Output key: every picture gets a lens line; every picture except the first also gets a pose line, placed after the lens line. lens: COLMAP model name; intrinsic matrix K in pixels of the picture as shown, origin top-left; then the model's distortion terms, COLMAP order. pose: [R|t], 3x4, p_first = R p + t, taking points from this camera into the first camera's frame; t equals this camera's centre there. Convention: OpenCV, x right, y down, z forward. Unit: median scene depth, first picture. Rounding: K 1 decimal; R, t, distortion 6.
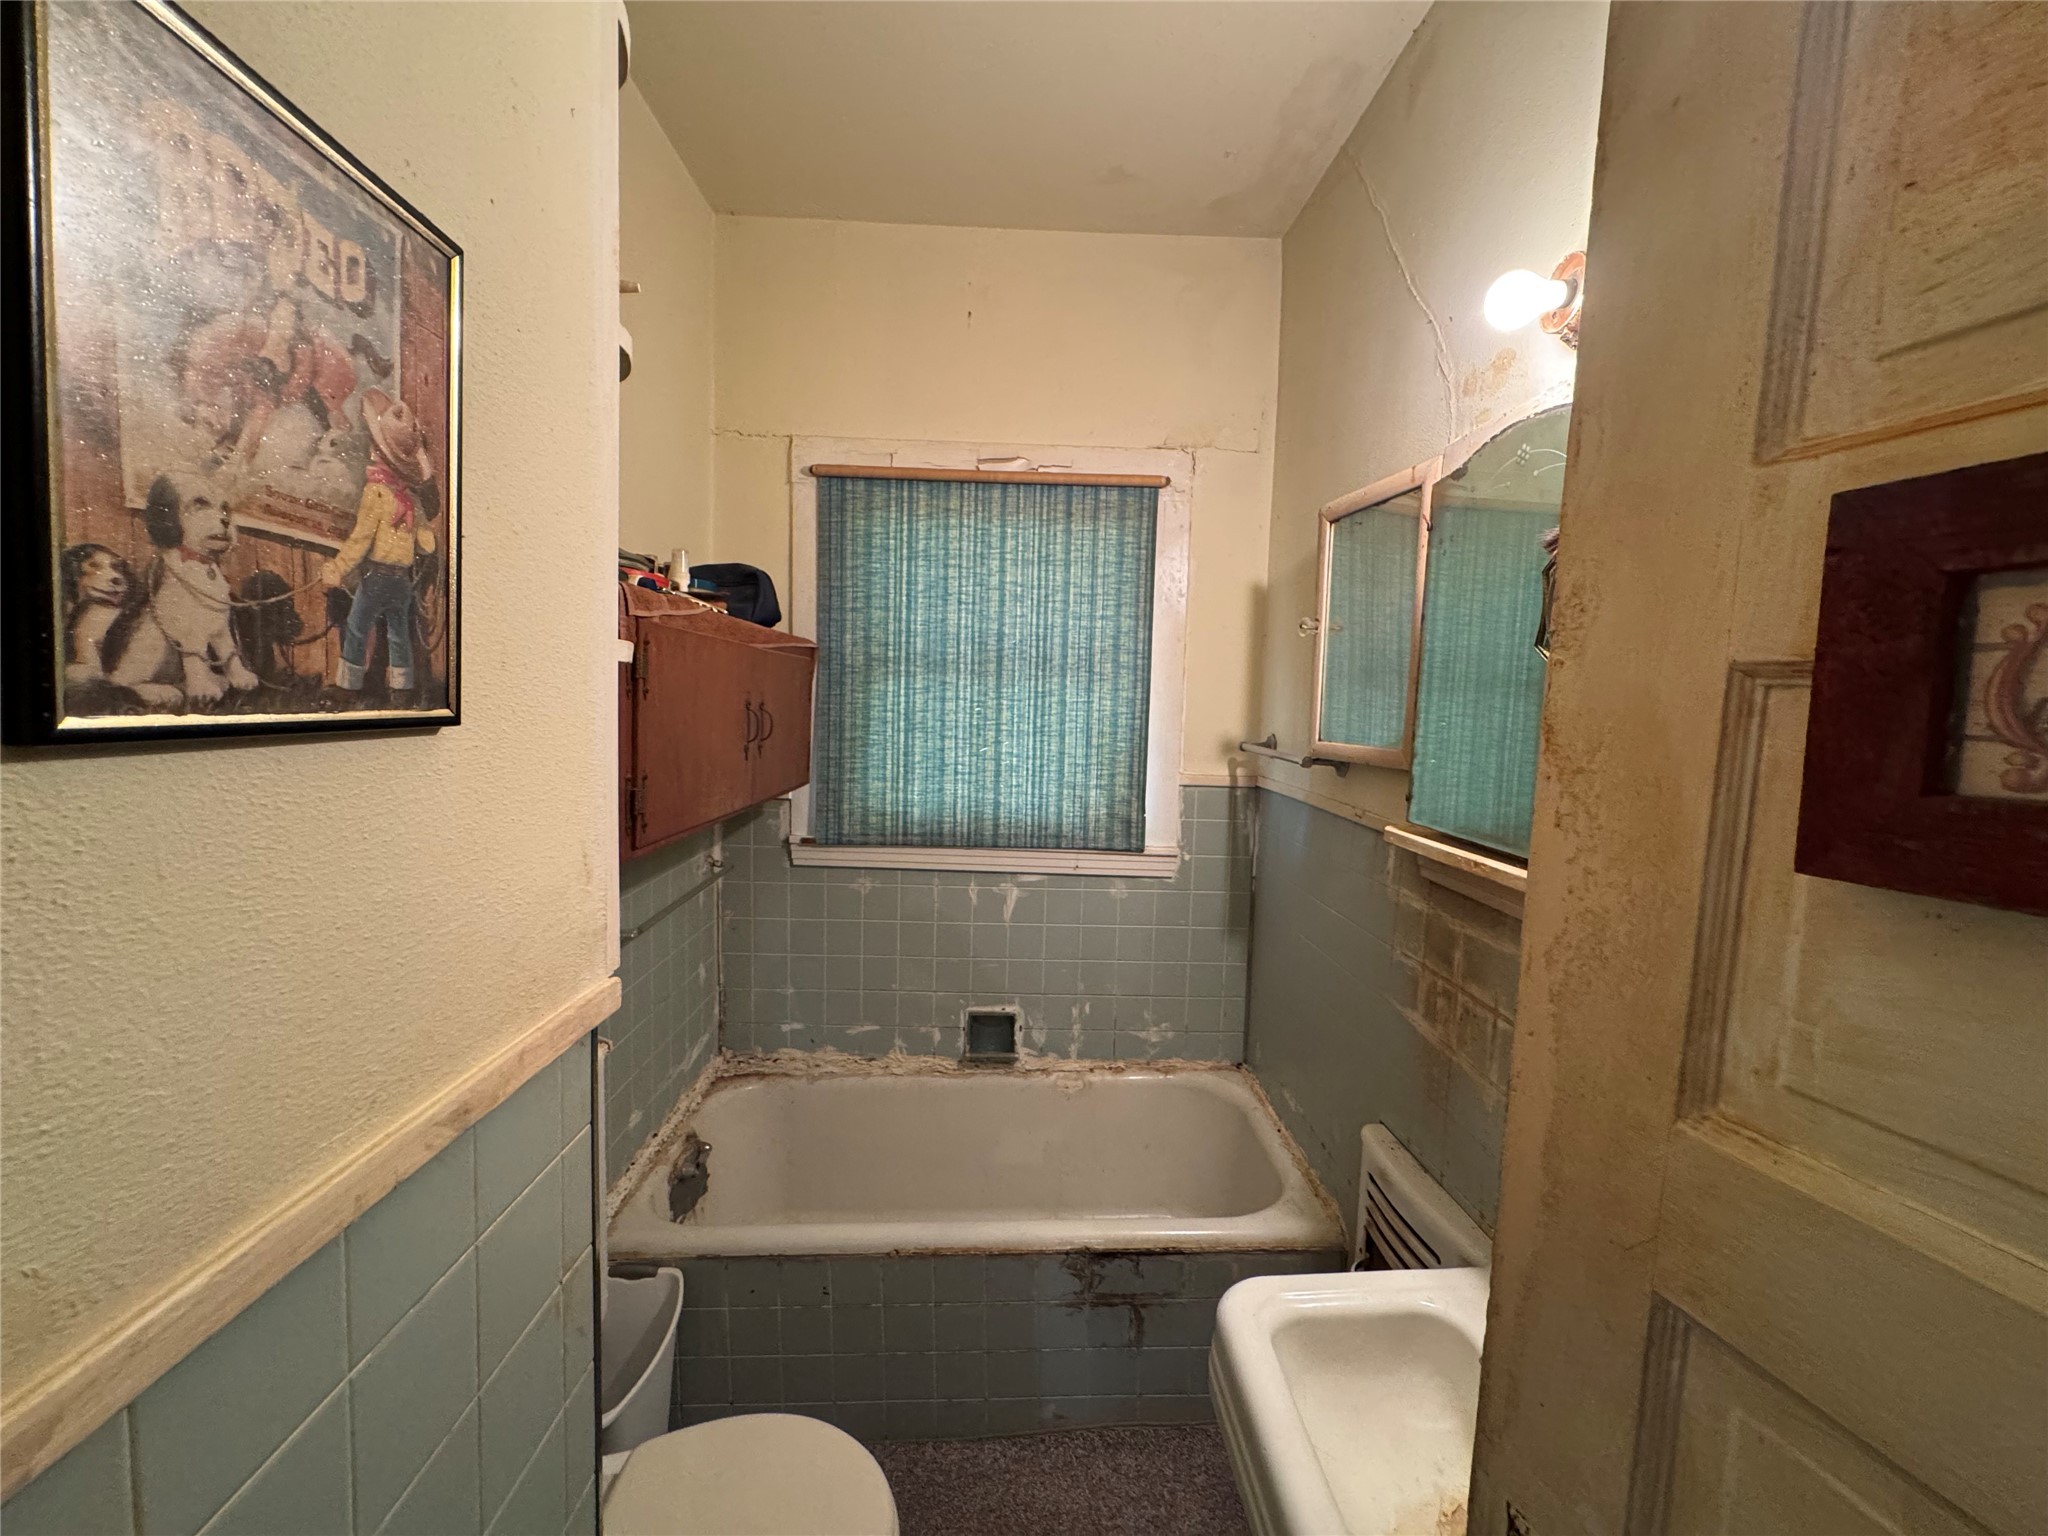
lens RADIAL K [[820.4, 0, 1027.4], [0, 820.4, 768.6], [0, 0, 1]] dist [-0.002719, 0.000231]
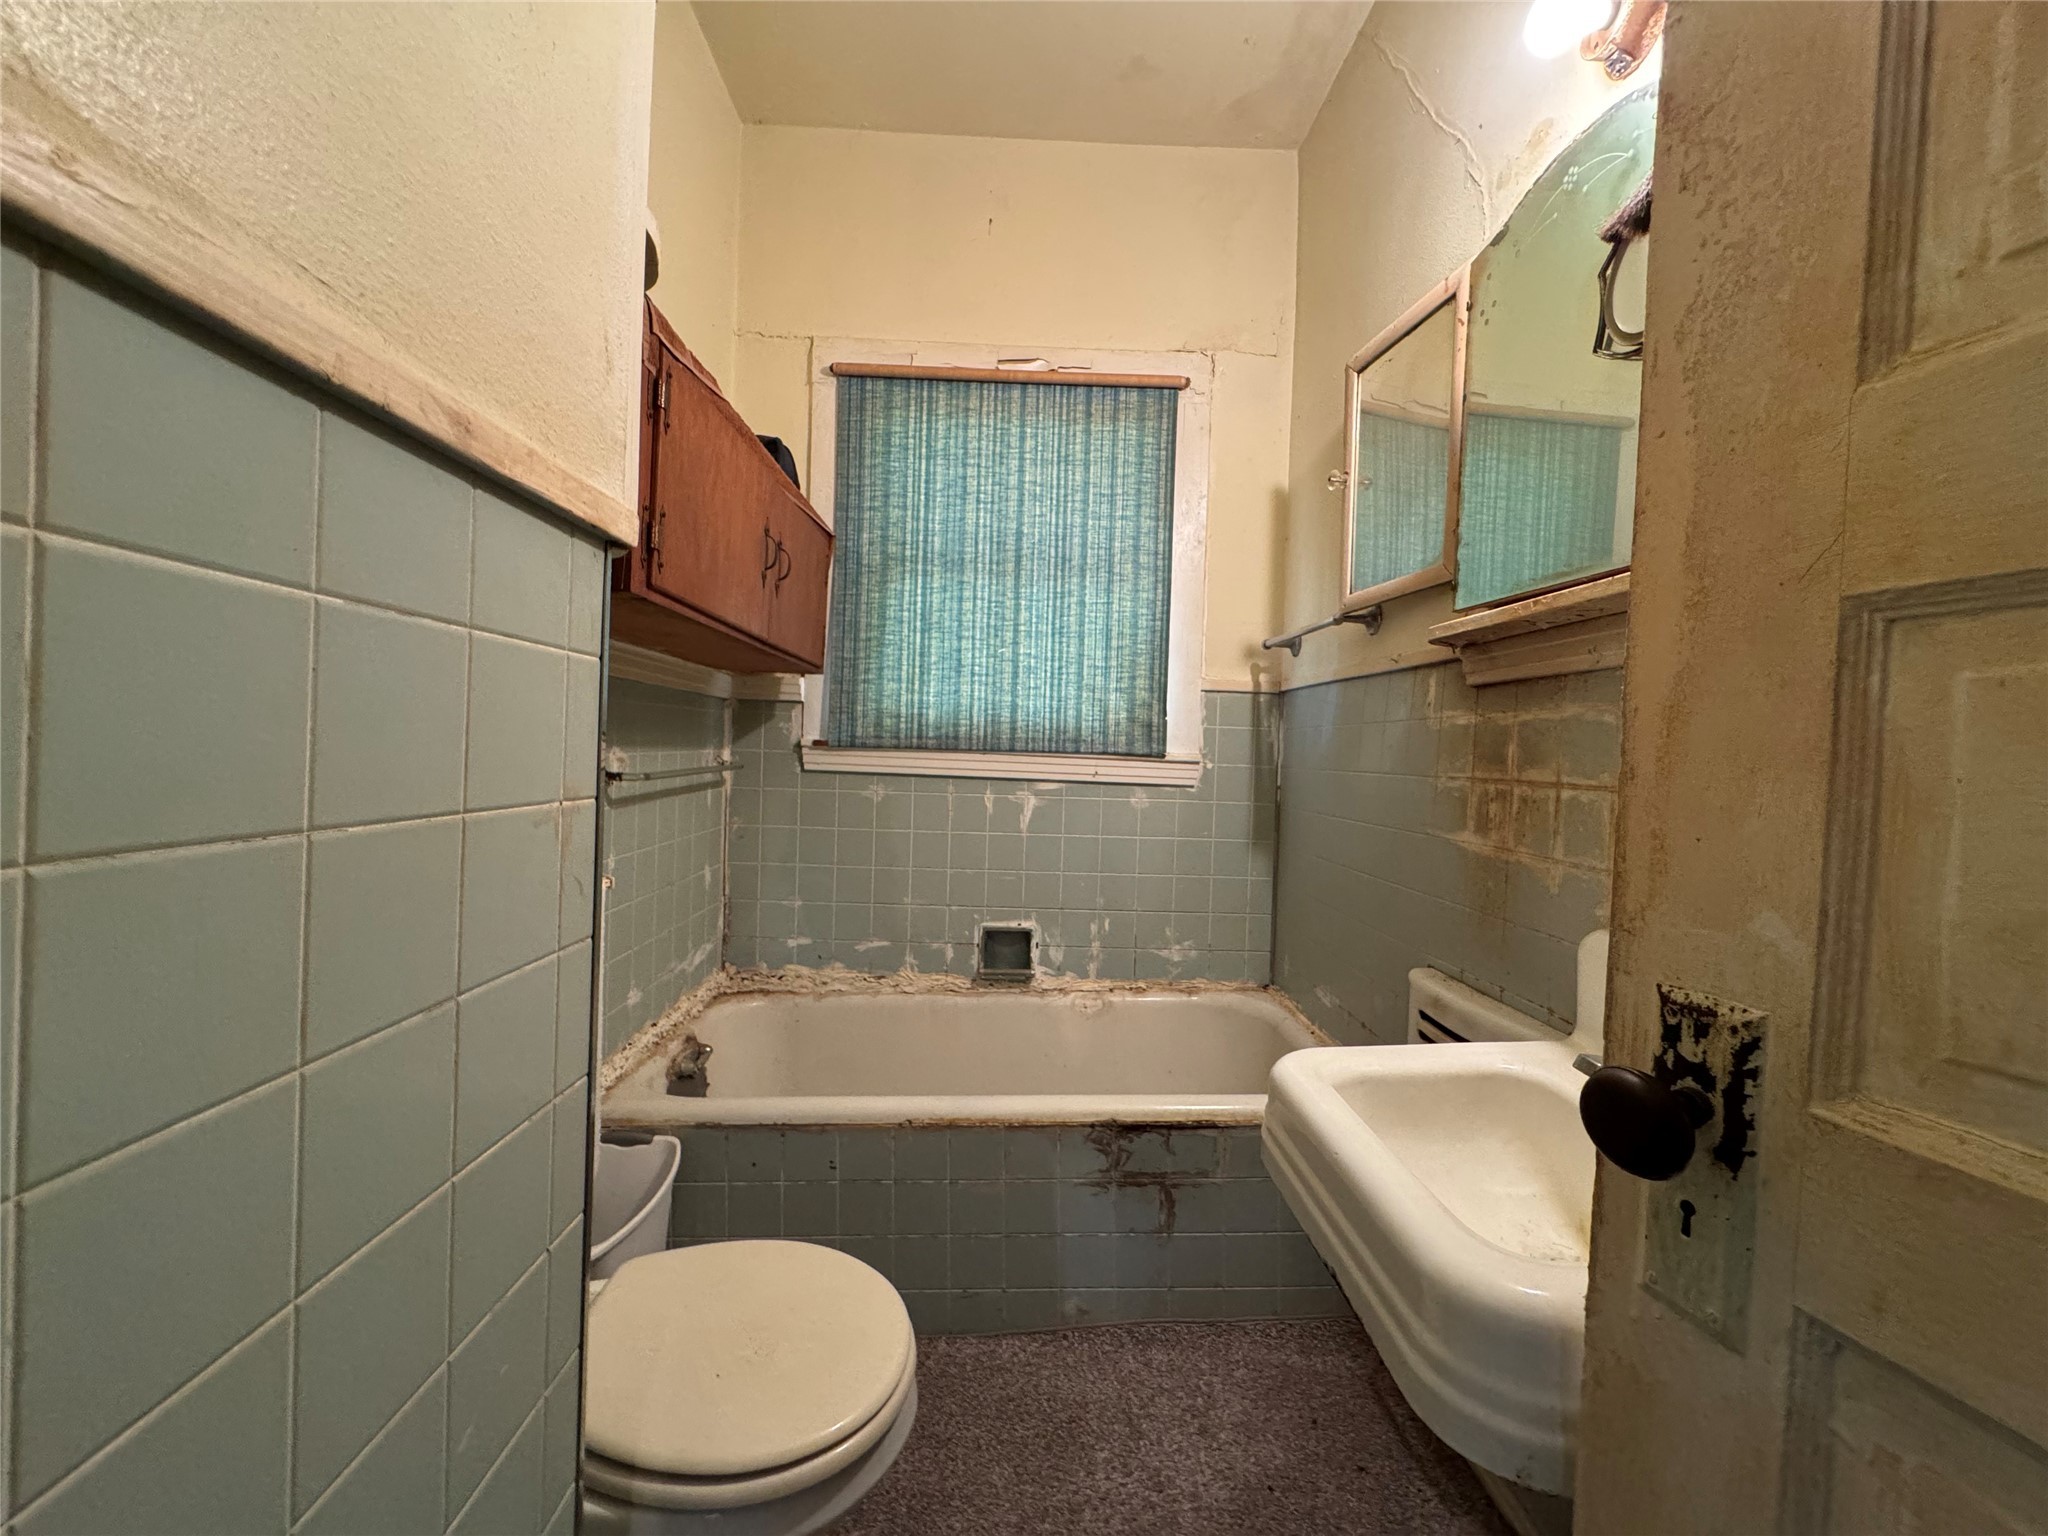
lens RADIAL K [[820.4, 0, 1026.9], [0, 820.4, 763.2], [0, 0, 1]] dist [-0.002719, 0.000231]
pose [[0.999972, 0.004510, -0.005916, -0.016585], [-0.004890, 0.997816, -0.065875, 0.180295], [0.005606, 0.065903, 0.997810, 0.031917]]
